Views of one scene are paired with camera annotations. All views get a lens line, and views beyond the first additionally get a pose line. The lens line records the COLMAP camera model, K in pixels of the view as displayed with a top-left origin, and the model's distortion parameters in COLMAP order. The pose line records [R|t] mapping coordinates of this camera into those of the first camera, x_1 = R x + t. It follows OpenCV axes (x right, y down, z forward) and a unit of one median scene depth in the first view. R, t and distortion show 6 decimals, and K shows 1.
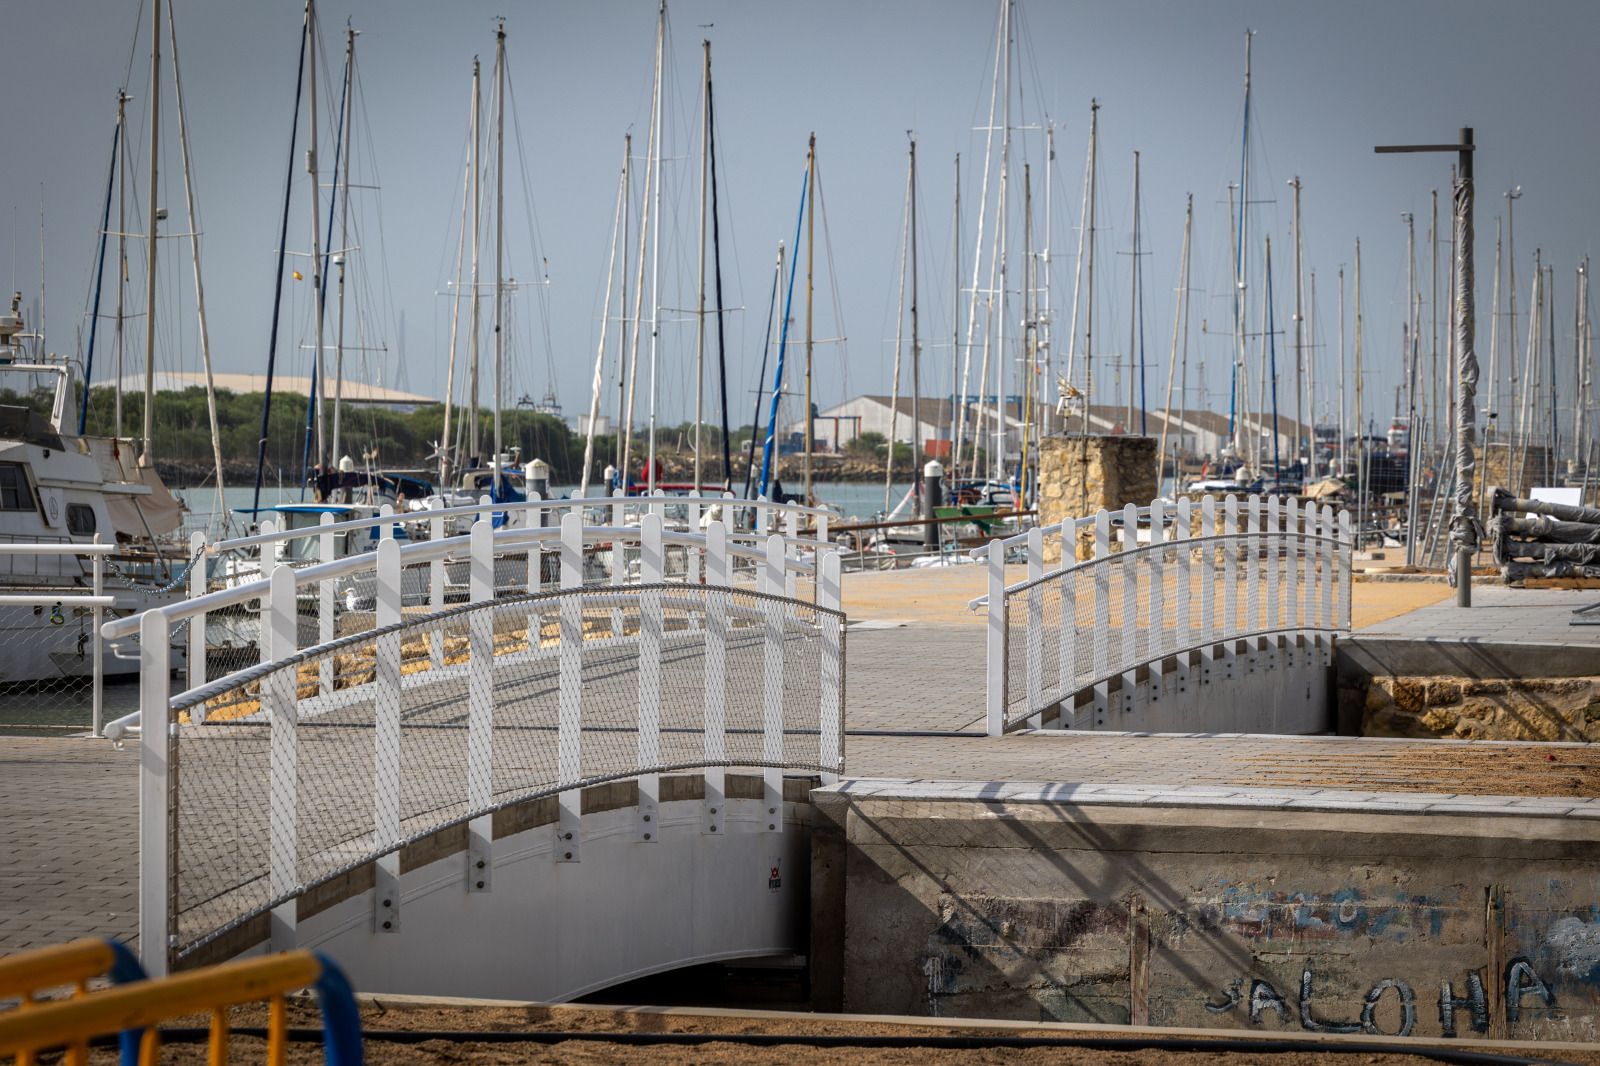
lens RADIAL K [[6268.8, 0, 800.0], [0, 6268.8, 533.0], [0, 0, 1]] dist [0.028096, -0.536067]
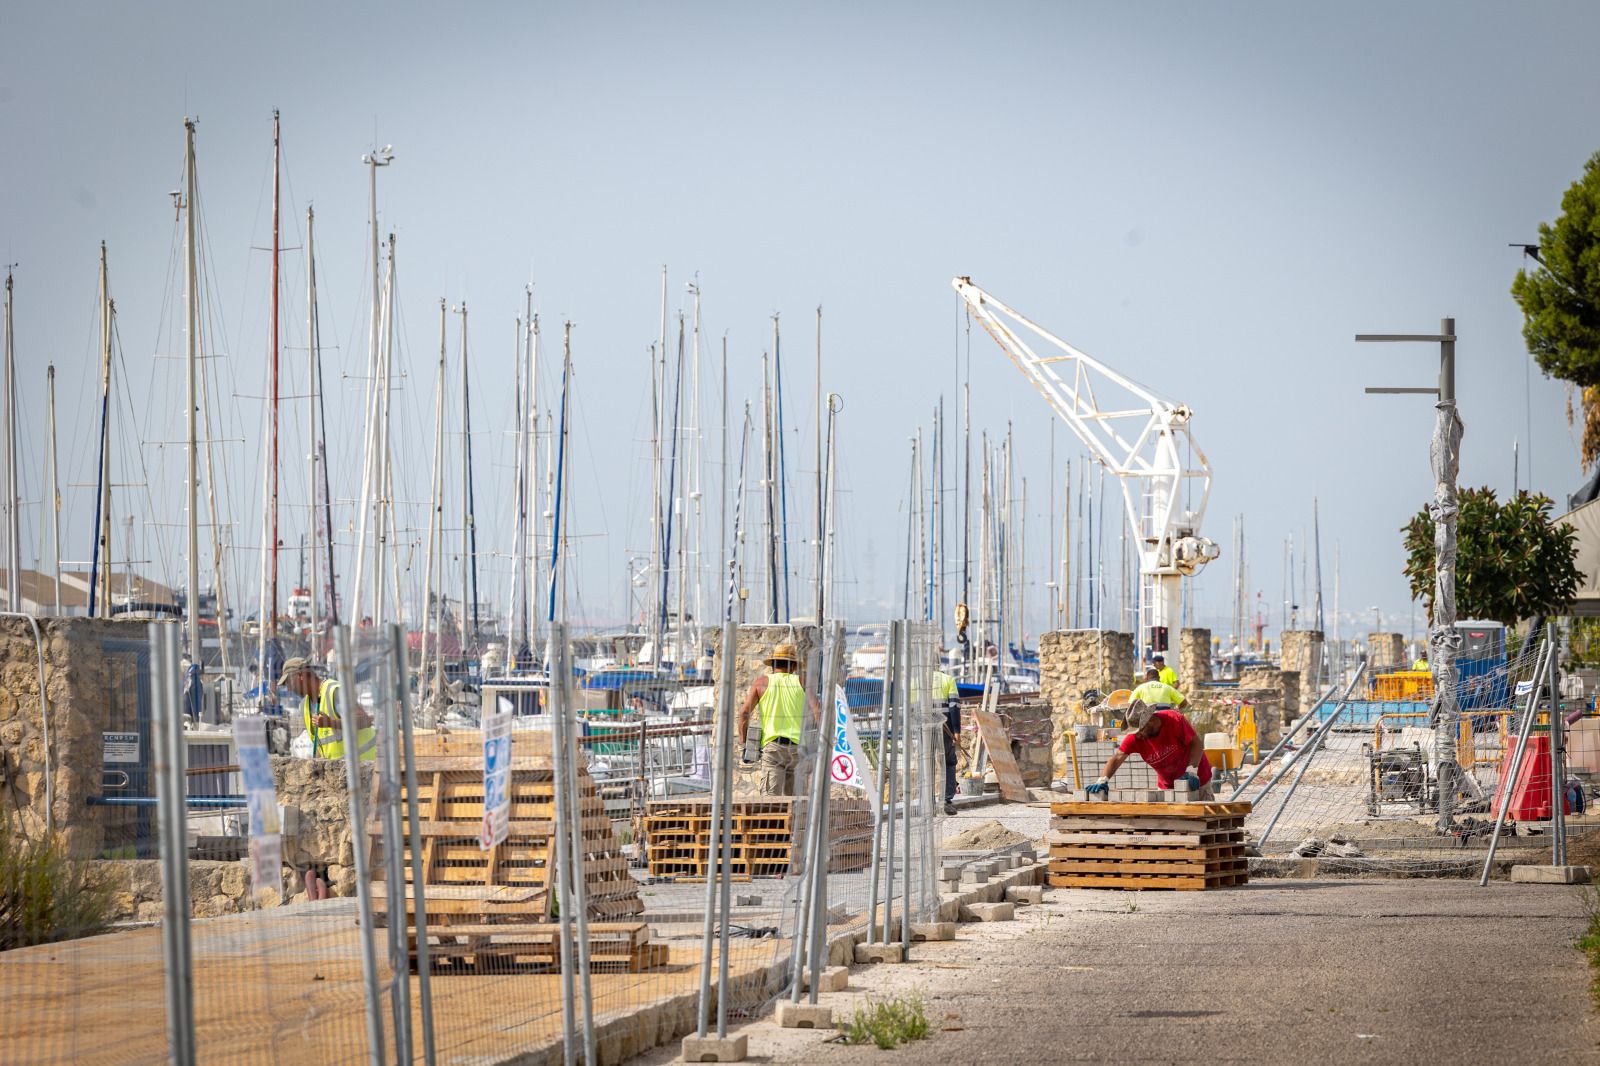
lens RADIAL K [[8774.2, 0, 800.0], [0, 8774.2, 533.0], [0, 0, 1]] dist [-0.061894, 15.114183]
pose [[0.989066, -0.001558, 0.147467, 0.211500], [0.005075, 0.999712, -0.023476, -0.018551], [-0.147388, 0.023968, 0.988788, 1.354751]]
